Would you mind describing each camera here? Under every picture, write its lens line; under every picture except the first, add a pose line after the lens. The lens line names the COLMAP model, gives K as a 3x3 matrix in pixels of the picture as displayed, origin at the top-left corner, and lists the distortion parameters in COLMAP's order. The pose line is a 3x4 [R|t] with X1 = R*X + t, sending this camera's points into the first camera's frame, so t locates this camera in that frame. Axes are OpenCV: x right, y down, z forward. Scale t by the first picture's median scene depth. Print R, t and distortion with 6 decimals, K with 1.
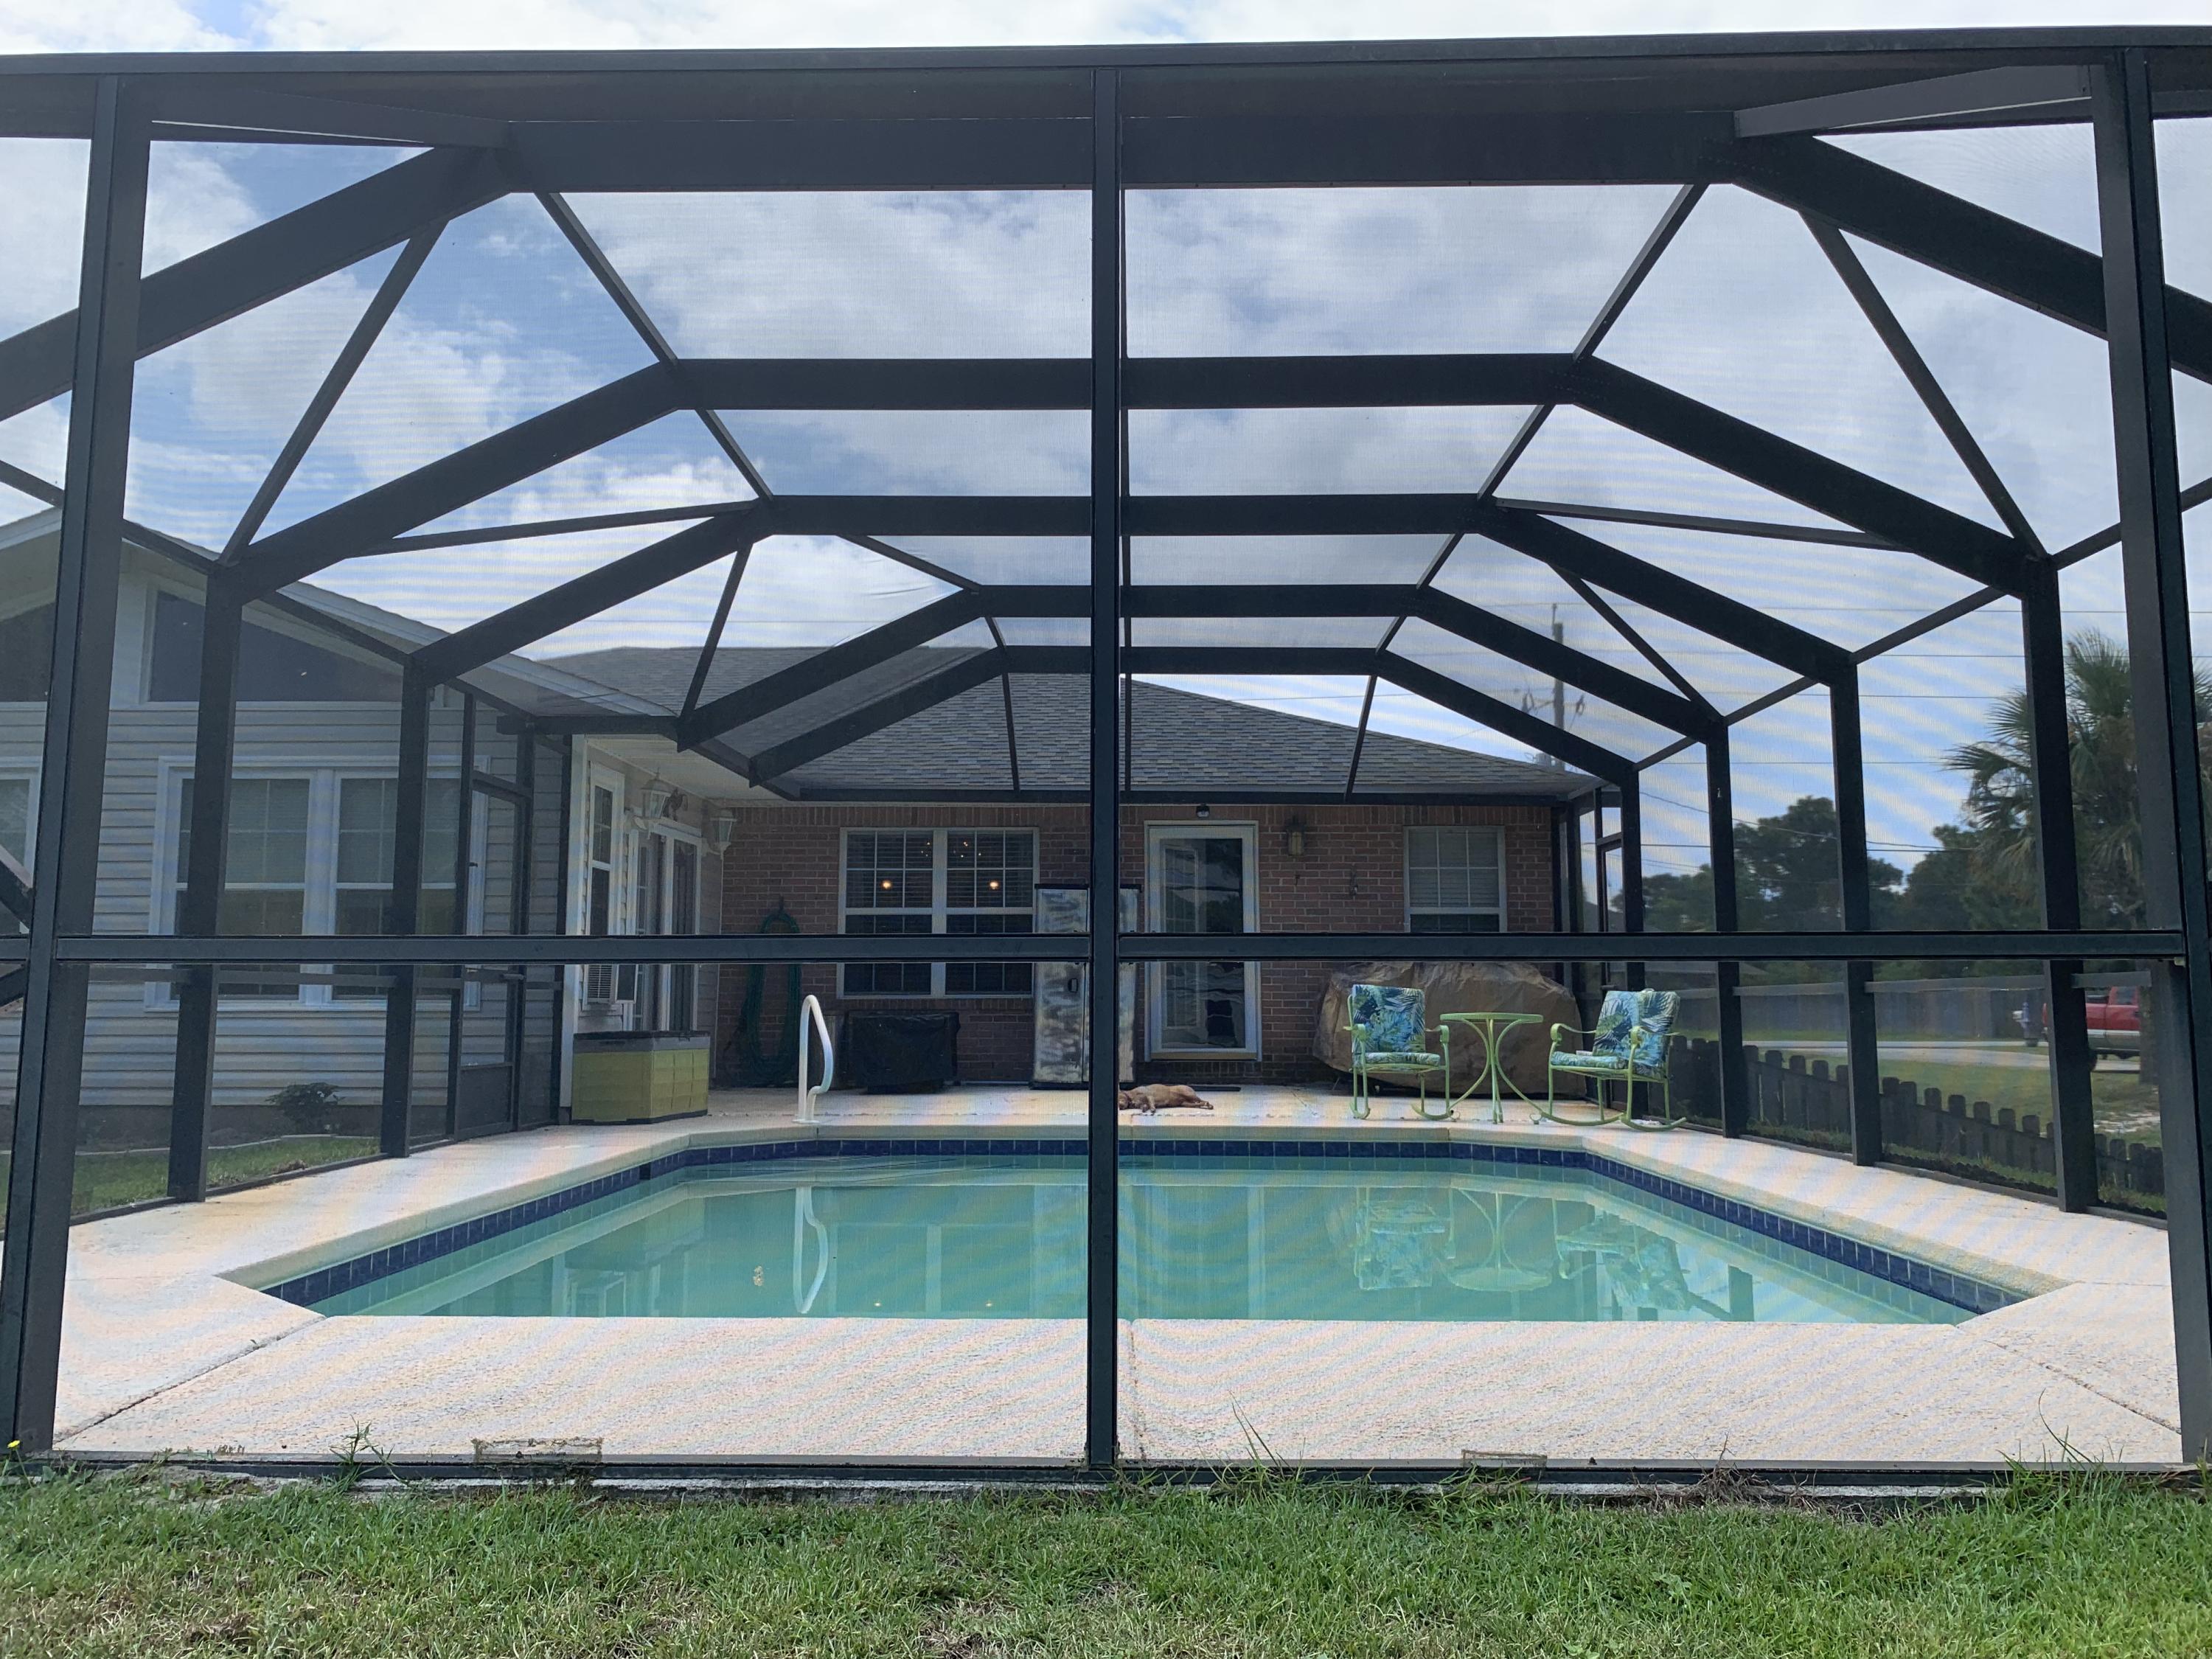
lens RADIAL K [[1707.0, 0, 1089.1], [0, 1707.0, 840.6], [0, 0, 1]] dist [0.074594, -0.070781]
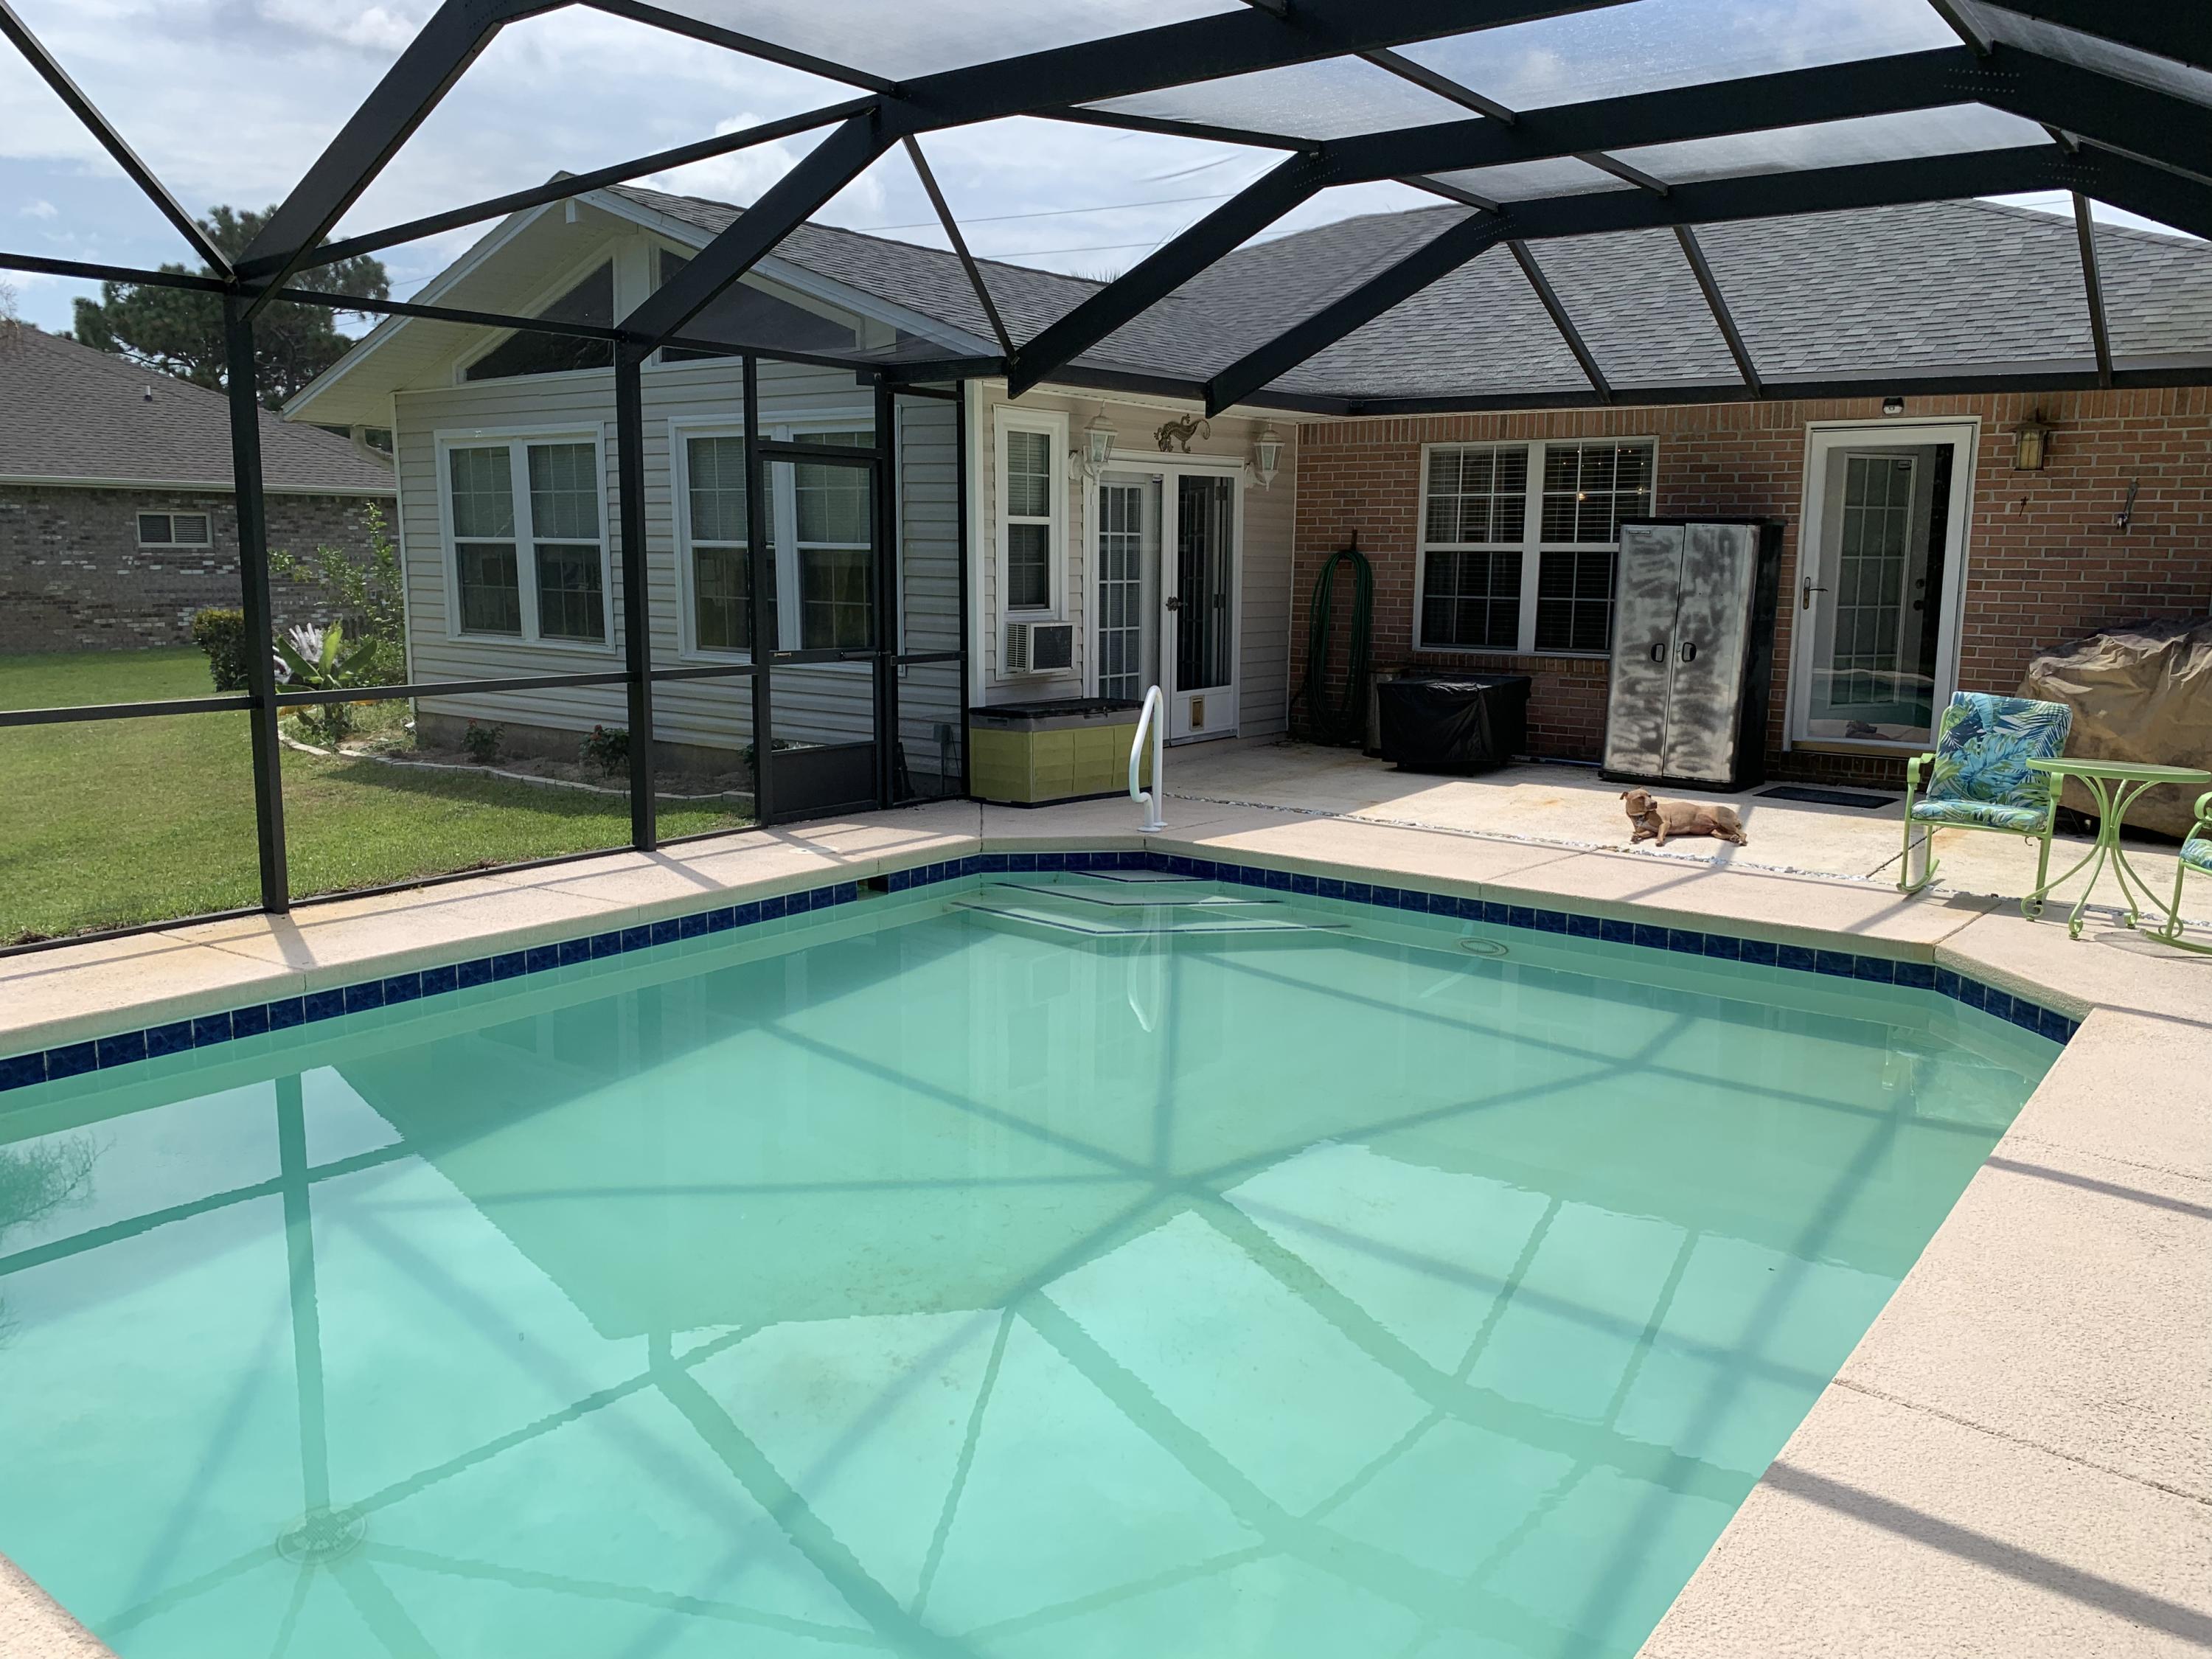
lens RADIAL K [[1707.0, 0, 1096.5], [0, 1707.0, 826.1], [0, 0, 1]] dist [0.074594, -0.070781]
pose [[0.799868, 0.106473, -0.590656, 0.254218], [0.048087, 0.969605, 0.239903, -0.037630], [0.598246, -0.220293, 0.770436, 0.233458]]
